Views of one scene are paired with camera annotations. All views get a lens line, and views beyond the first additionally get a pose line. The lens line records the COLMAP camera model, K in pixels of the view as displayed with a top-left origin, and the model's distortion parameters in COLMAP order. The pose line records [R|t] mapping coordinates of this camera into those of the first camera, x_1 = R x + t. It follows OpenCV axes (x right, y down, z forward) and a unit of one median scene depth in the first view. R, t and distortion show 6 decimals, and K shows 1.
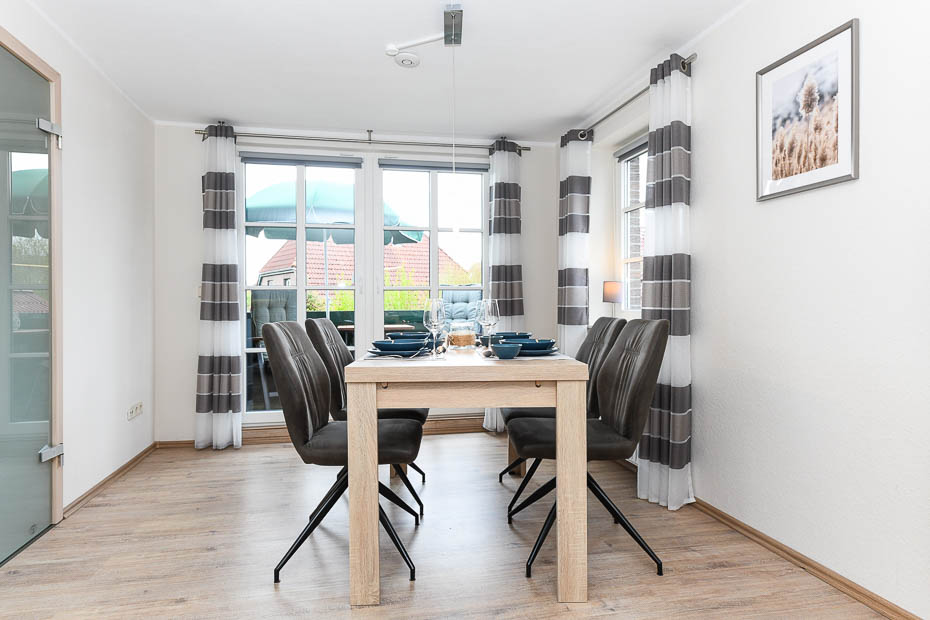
lens RADIAL K [[541.0, 0, 442.9], [0, 541.0, 304.2], [0, 0, 1]] dist [0.004213, 0.000661]
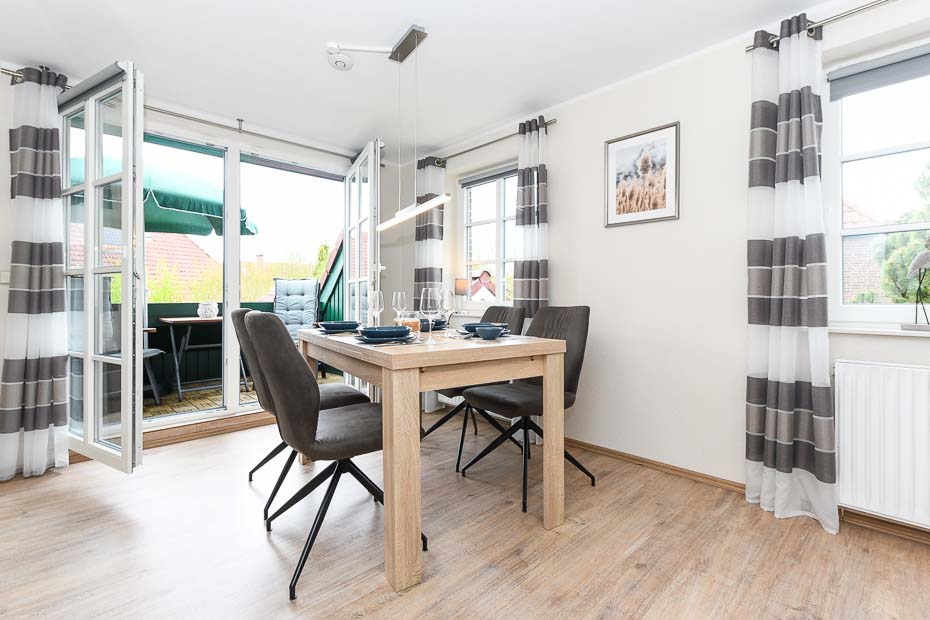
lens RADIAL K [[431.8, 0, 463.0], [0, 431.8, 298.8], [0, 0, 1]] dist [0.003925, 0.000104]
pose [[0.841584, 0.004560, 0.540107, -0.324411], [-0.004261, 0.999989, -0.001803, 0.009328], [-0.540109, -0.000784, 0.841595, 0.169653]]
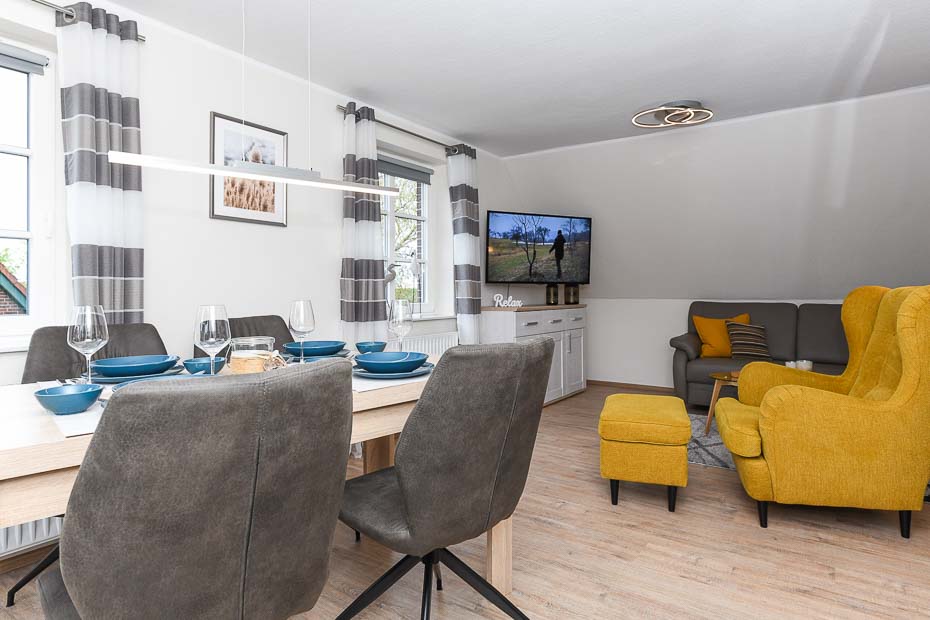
lens RADIAL K [[521.3, 0, 466.0], [0, 521.3, 287.0], [0, 0, 1]] dist [0.001127, 0.000173]
pose [[-0.687937, -0.016099, 0.725592, -0.546470], [-0.014329, 0.999860, 0.008599, -0.042982], [-0.725629, -0.004481, -0.688071, 1.142436]]
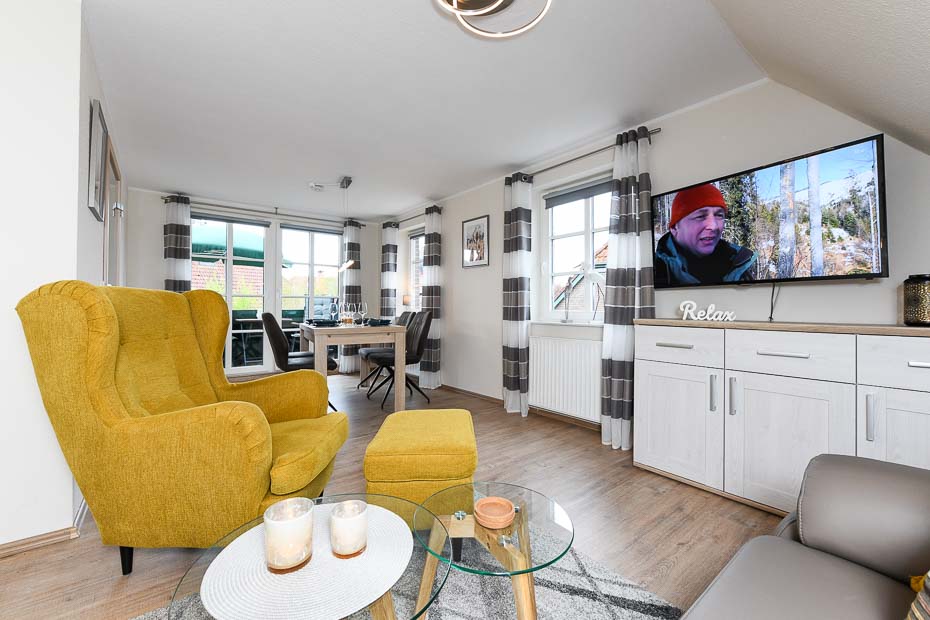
lens RADIAL K [[376.0, 0, 470.7], [0, 376.0, 306.8], [0, 0, 1]] dist [-0.029329, 0.000009]
pose [[0.876319, 0.006947, 0.481681, -0.241083], [-0.005288, 0.999974, -0.004801, 0.010573], [-0.481702, 0.001660, 0.876333, -0.558114]]
